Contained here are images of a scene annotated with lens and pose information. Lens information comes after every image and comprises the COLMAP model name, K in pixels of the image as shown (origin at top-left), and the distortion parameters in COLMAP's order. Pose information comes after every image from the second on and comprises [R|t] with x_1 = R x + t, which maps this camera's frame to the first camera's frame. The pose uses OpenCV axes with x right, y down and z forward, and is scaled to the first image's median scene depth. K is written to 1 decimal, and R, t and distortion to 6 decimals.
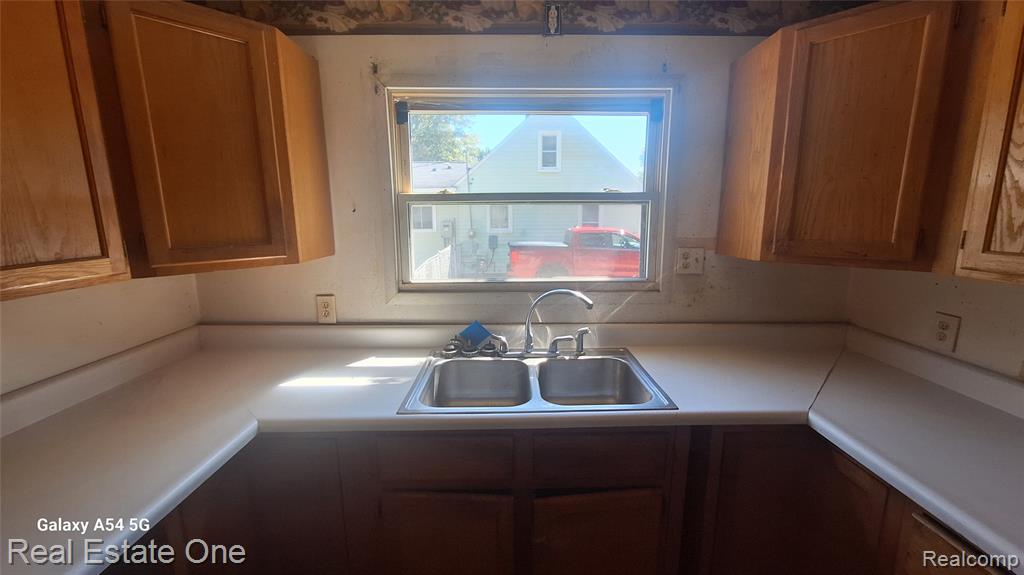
lens RADIAL K [[409.4, 0, 516.7], [0, 409.4, 290.2], [0, 0, 1]] dist [-0.000531, 0.000245]
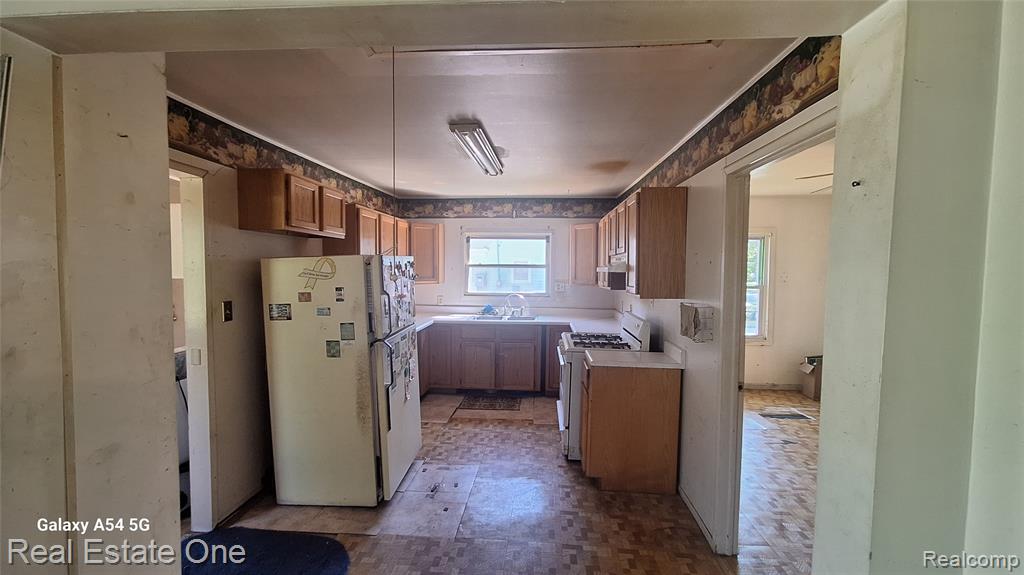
lens RADIAL K [[409.4, 0, 506.6], [0, 409.4, 287.0], [0, 0, 1]] dist [-0.000531, 0.000245]
pose [[0.994792, 0.016018, -0.100659, 0.352026], [-0.029835, 0.990080, -0.137301, 0.371550], [0.097461, 0.139589, 0.985402, -2.105096]]
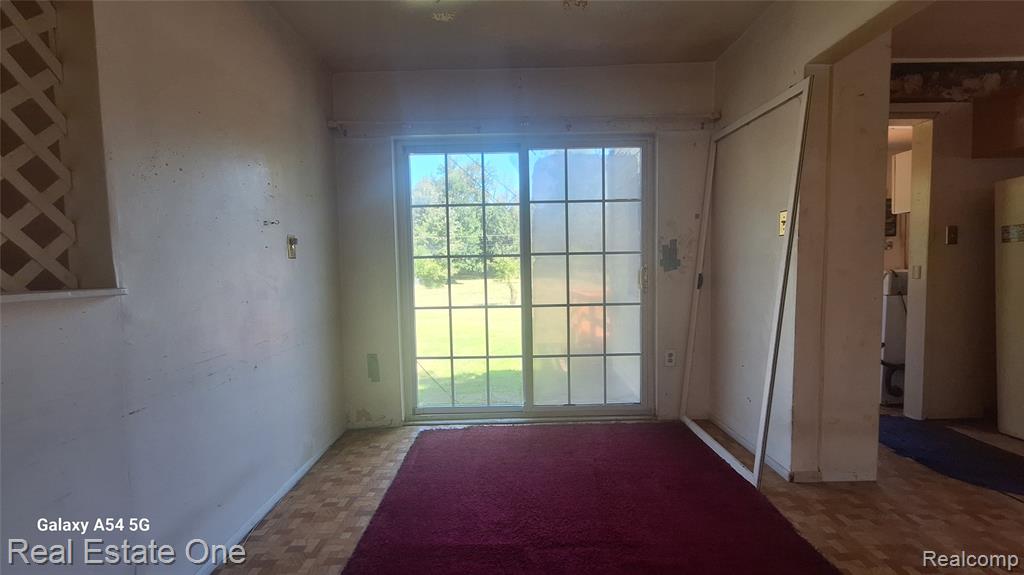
lens RADIAL K [[409.4, 0, 506.8], [0, 409.4, 284.9], [0, 0, 1]] dist [-0.000531, 0.000245]
pose [[-0.015973, 0.055169, -0.998349, 0.879829], [-0.173190, 0.983232, 0.057104, 0.698389], [0.984759, 0.173816, -0.006151, -2.445317]]
